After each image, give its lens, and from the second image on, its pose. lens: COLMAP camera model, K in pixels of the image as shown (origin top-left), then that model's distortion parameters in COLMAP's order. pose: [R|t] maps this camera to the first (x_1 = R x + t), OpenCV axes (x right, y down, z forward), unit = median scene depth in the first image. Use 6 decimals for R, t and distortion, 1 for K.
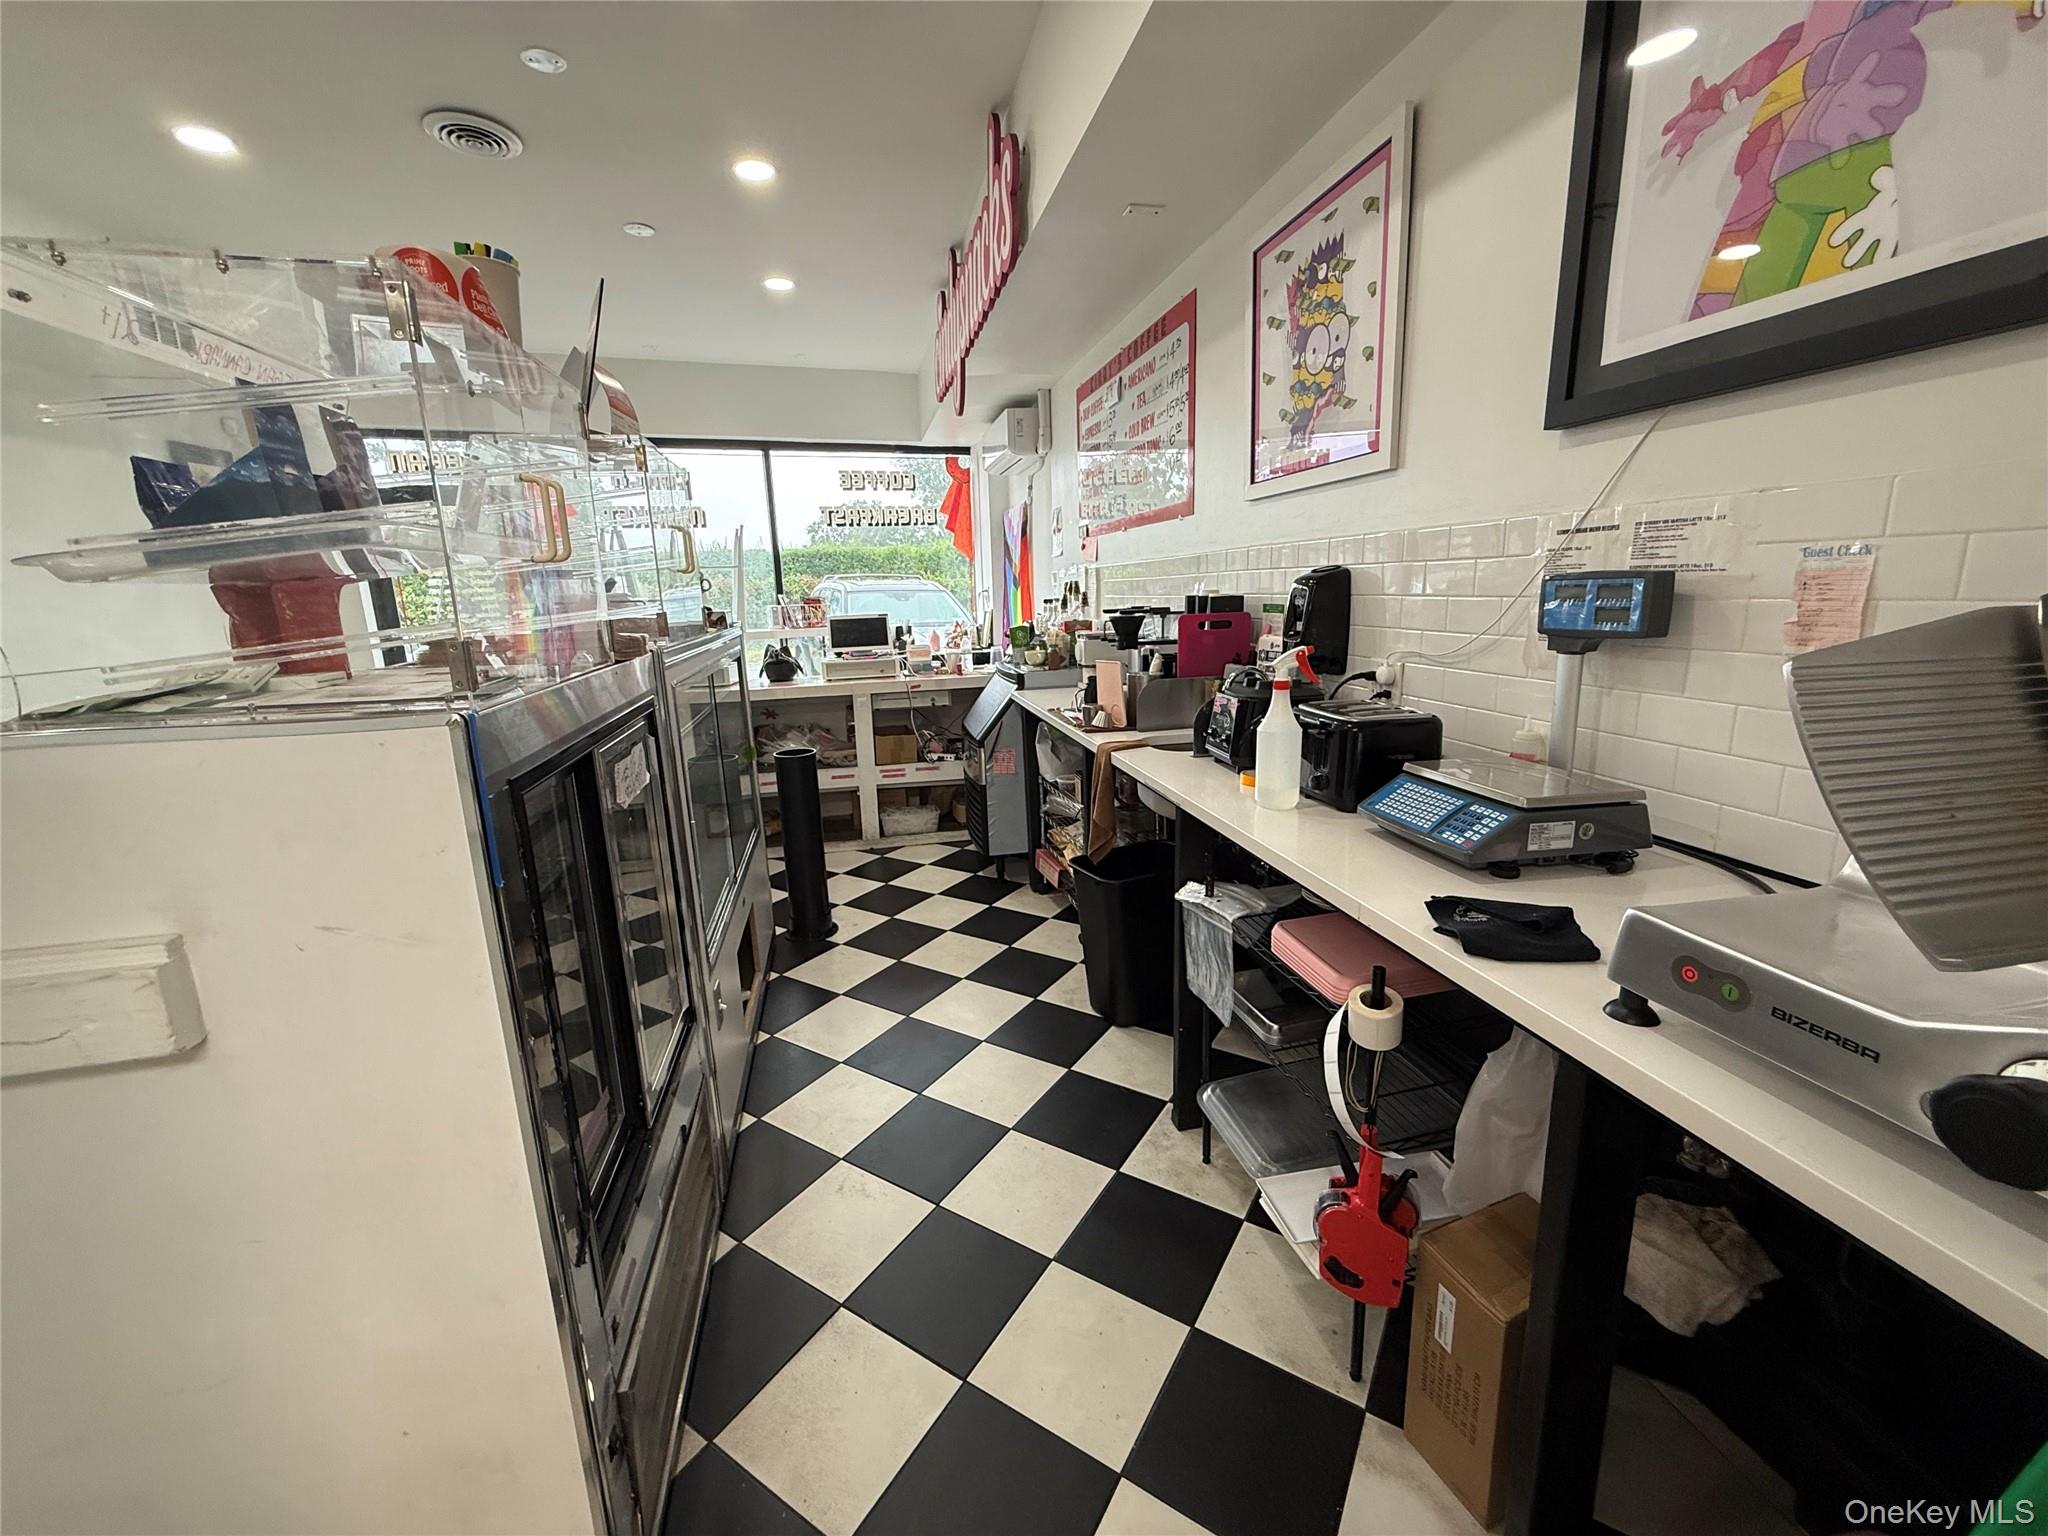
lens RADIAL K [[817.9, 0, 1040.8], [0, 817.9, 753.3], [0, 0, 1]] dist [-0.000128, 0.000499]
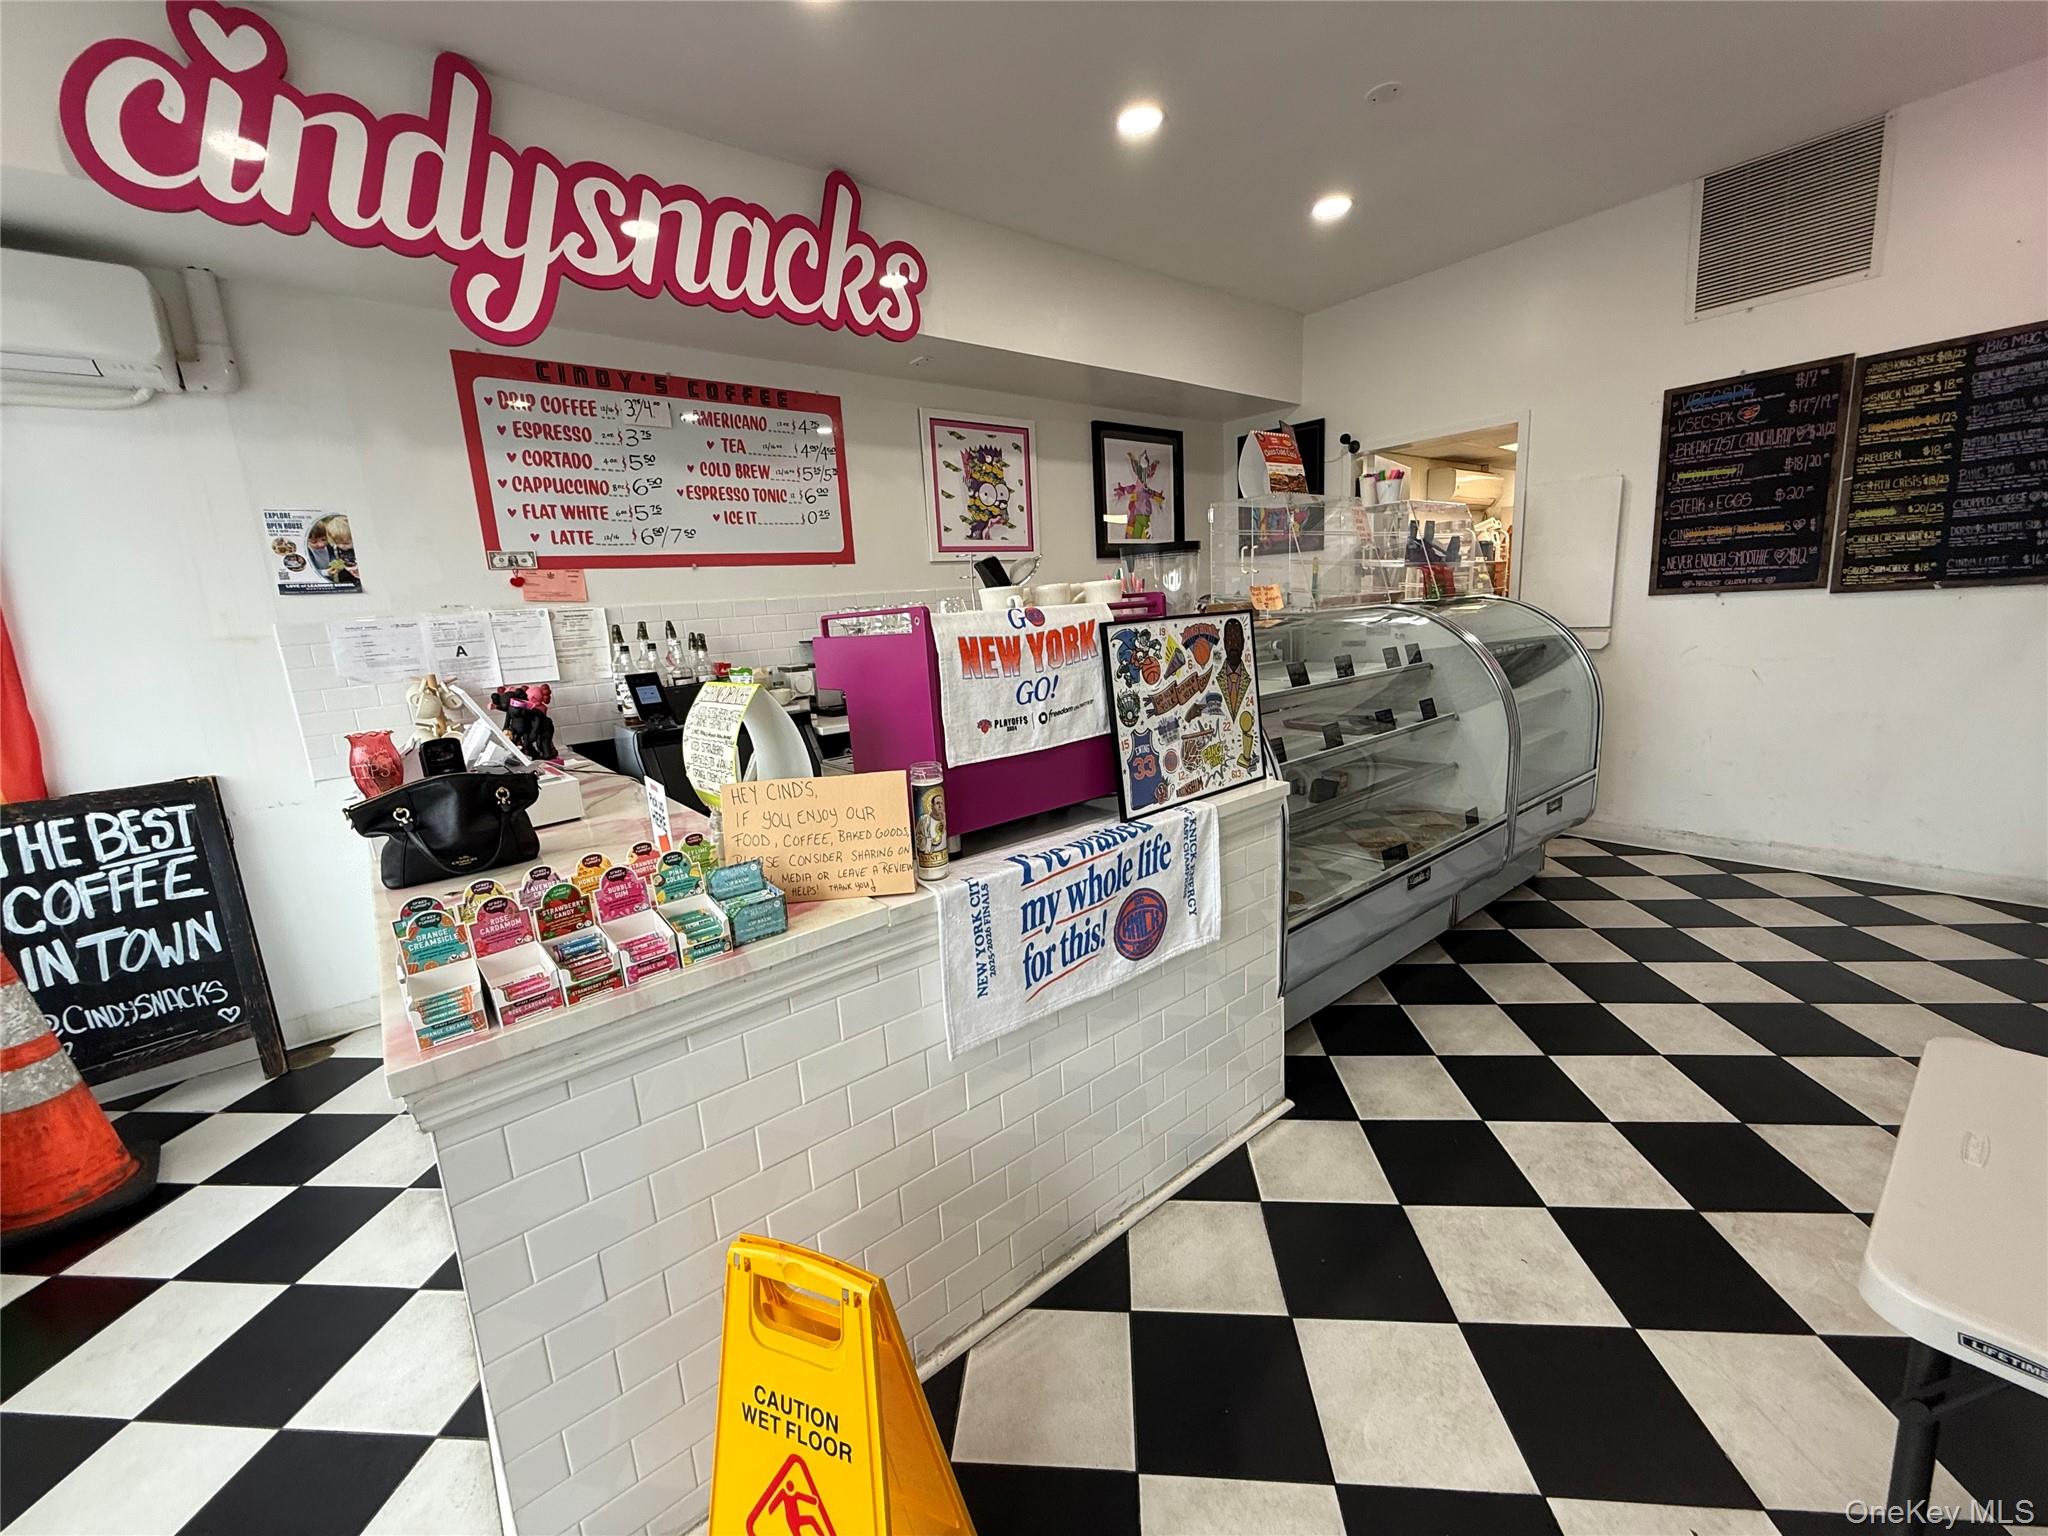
lens RADIAL K [[817.9, 0, 1021.1], [0, 817.9, 764.8], [0, 0, 1]] dist [-0.000128, 0.000499]
pose [[-0.434892, -0.114497, 0.893174, -1.528692], [0.257415, 0.934685, 0.245155, -0.327313], [-0.862906, 0.336533, -0.377014, 1.841819]]
